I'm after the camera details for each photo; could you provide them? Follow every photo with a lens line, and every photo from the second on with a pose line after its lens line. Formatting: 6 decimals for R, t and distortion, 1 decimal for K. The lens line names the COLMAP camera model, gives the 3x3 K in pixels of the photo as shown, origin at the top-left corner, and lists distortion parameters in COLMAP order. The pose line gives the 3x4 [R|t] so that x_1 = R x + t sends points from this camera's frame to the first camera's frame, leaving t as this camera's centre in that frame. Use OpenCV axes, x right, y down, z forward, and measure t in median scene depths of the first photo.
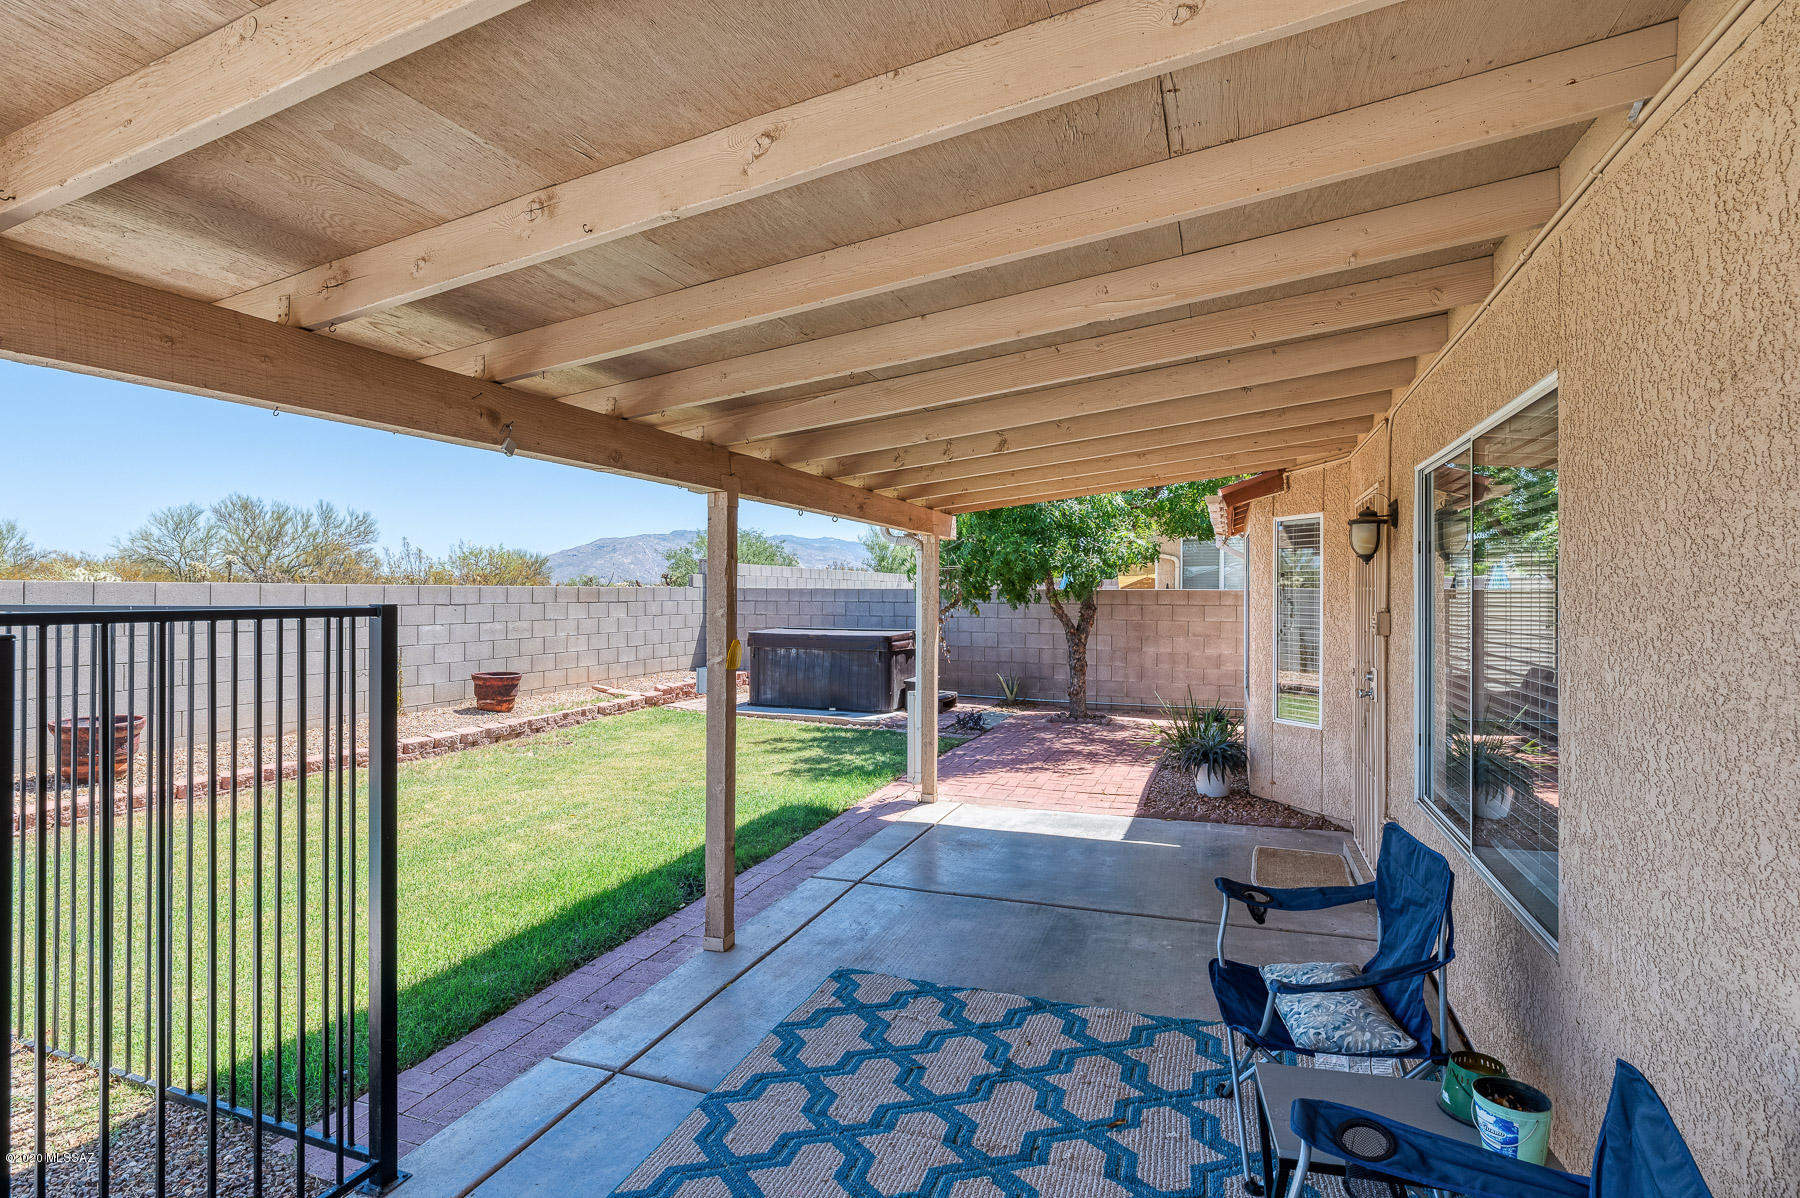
lens RADIAL K [[904.5, 0, 900.1], [0, 904.5, 593.9], [0, 0, 1]] dist [-0.001352, -0.000046]
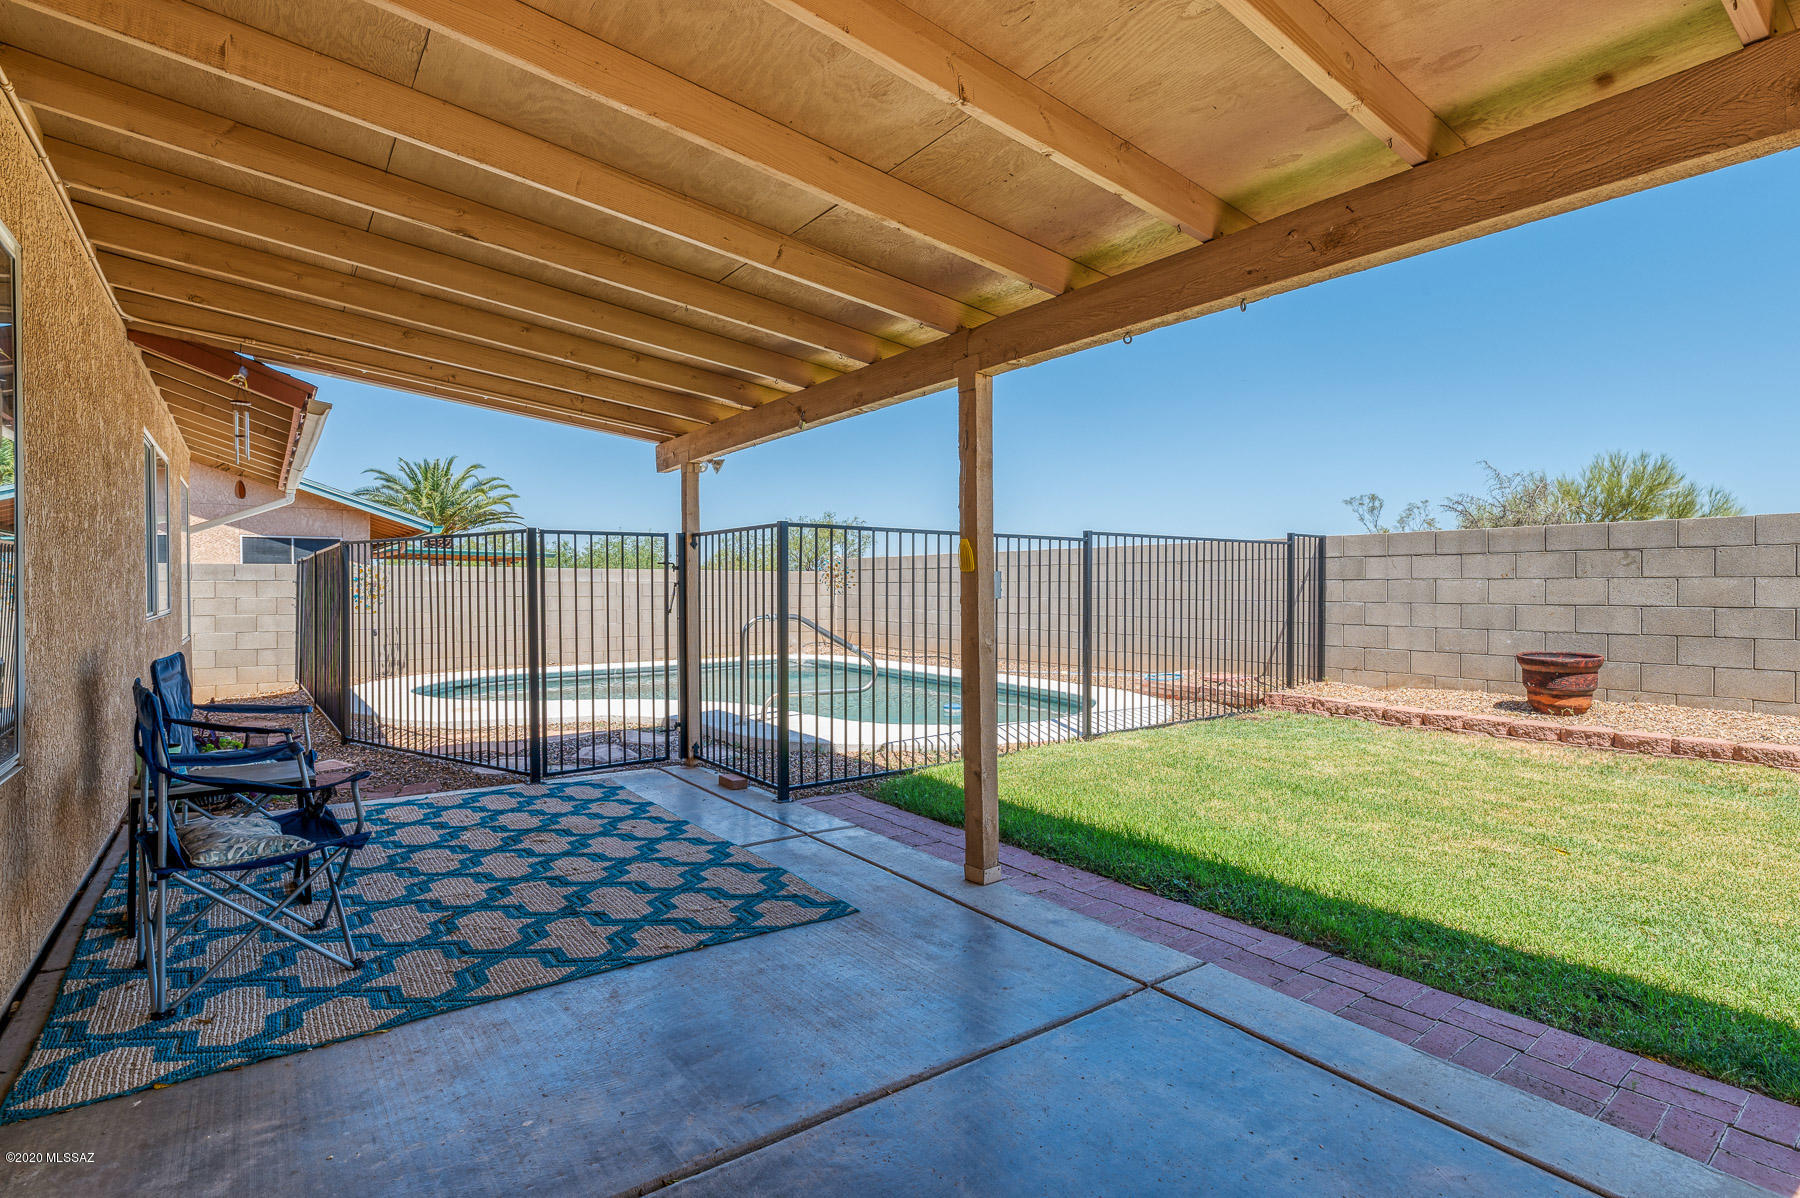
lens RADIAL K [[904.5, 0, 900.3], [0, 904.5, 603.1], [0, 0, 1]] dist [-0.001352, -0.000046]
pose [[-0.573650, 0.003899, -0.819091, 0.739163], [-0.004962, 0.999954, 0.008235, 0.139387], [0.819086, 0.008788, -0.573604, 1.842064]]
